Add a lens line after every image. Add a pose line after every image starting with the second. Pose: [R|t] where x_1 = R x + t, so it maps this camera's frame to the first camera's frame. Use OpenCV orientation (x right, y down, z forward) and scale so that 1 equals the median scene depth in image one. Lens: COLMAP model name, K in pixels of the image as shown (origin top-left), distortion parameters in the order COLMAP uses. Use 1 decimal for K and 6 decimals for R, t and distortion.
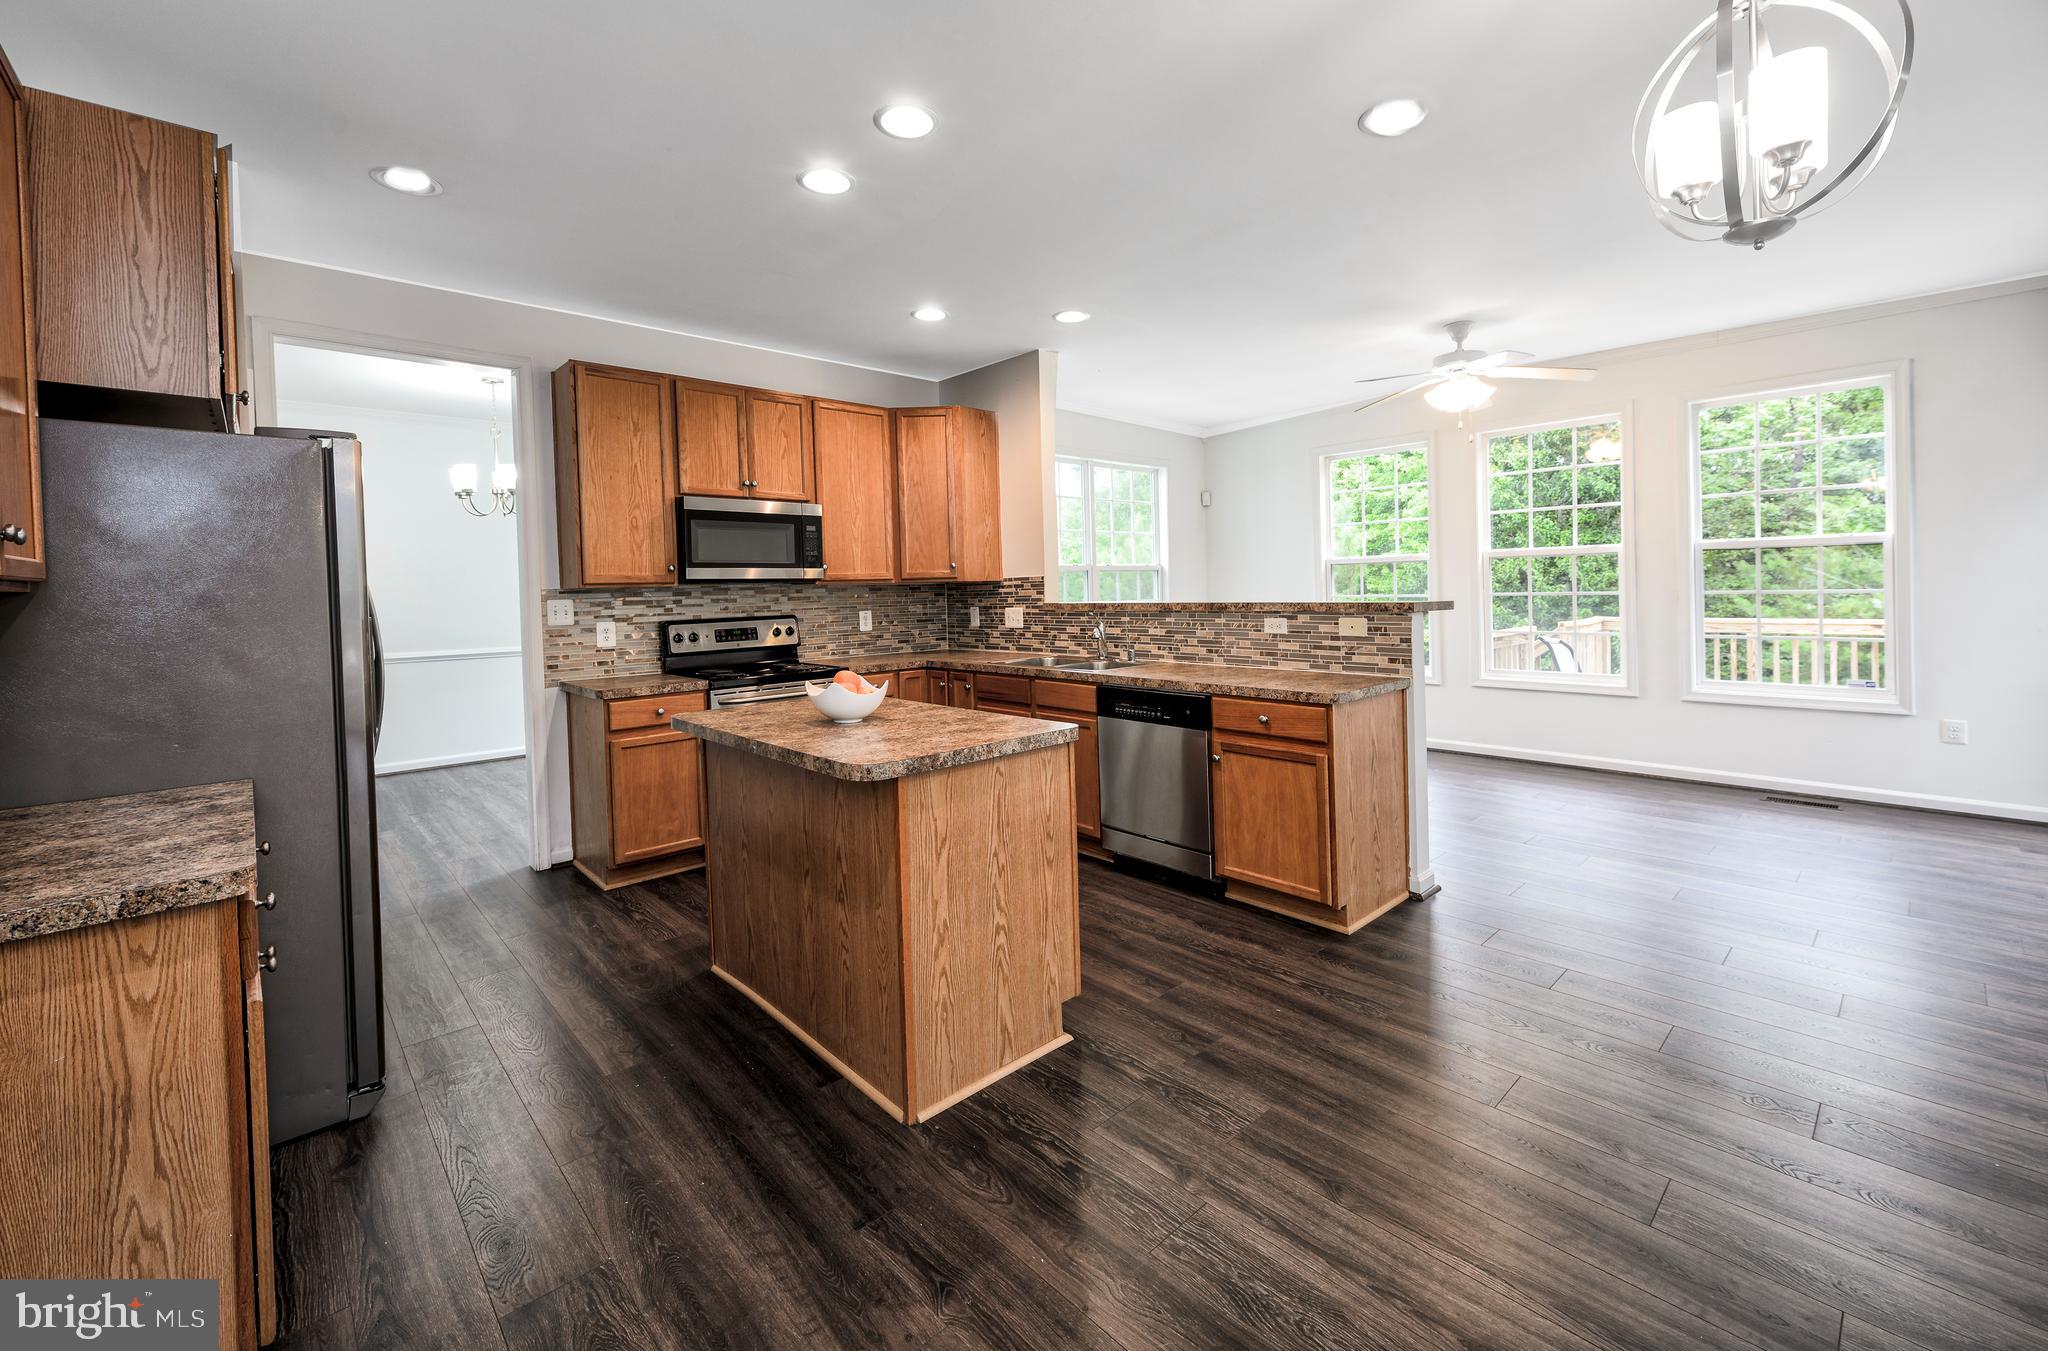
lens RADIAL K [[828.3, 0, 1051.7], [0, 828.3, 618.8], [0, 0, 1]] dist [-0.003164, 0.000063]
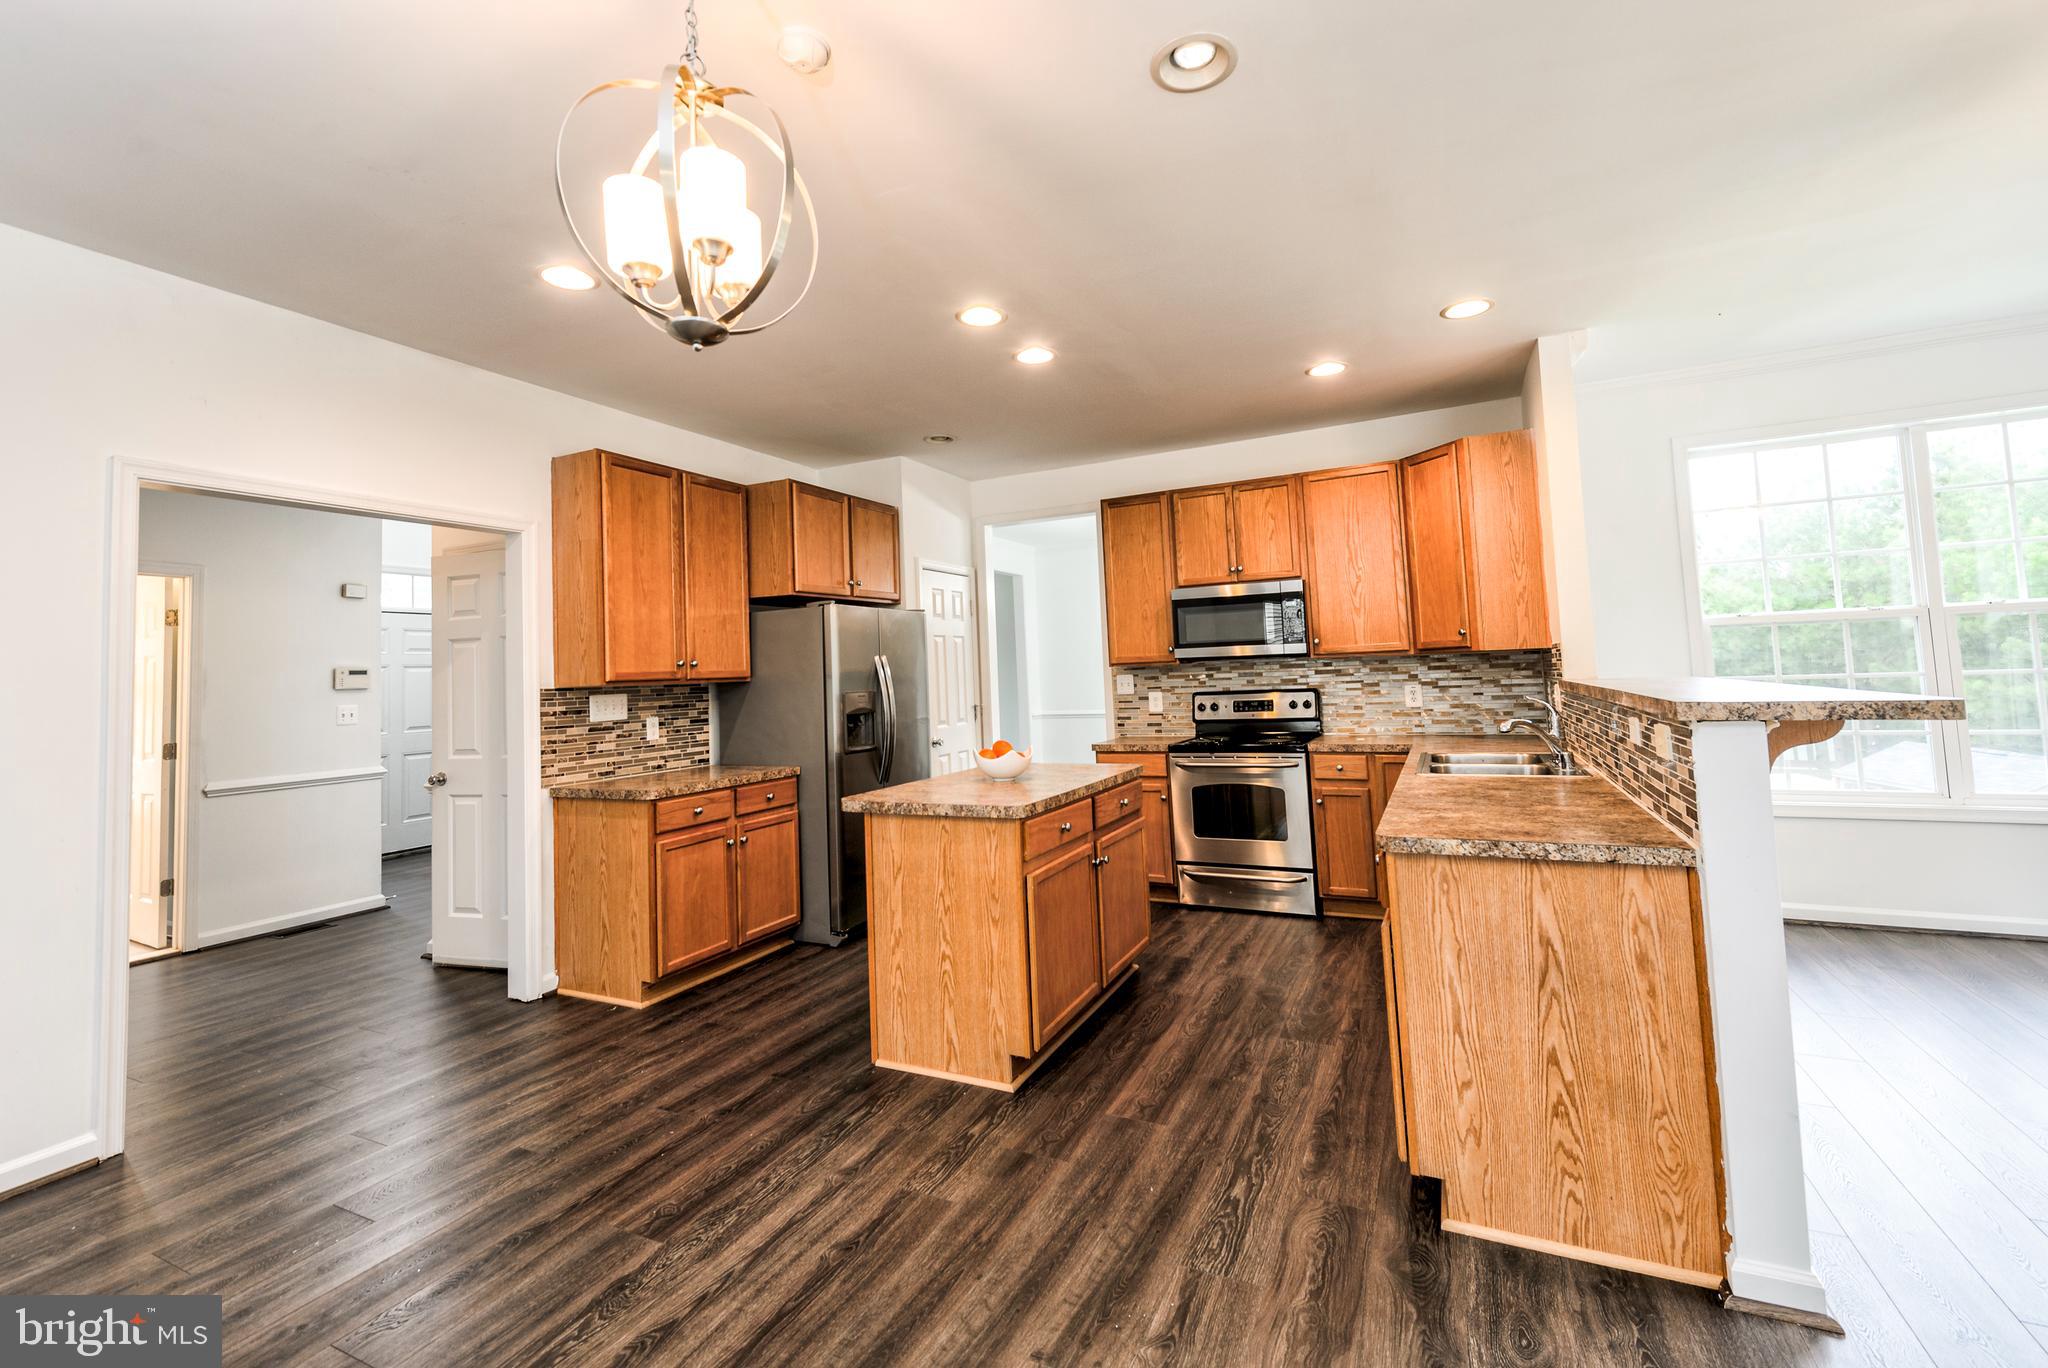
lens RADIAL K [[874.2, 0, 1017.2], [0, 874.2, 636.4], [0, 0, 1]] dist [0.002457, 0.000823]
pose [[0.353639, -0.033488, -0.934782, 1.012739], [-0.004454, 0.999287, -0.037484, -0.047618], [0.935371, 0.017419, 0.353238, 0.522337]]
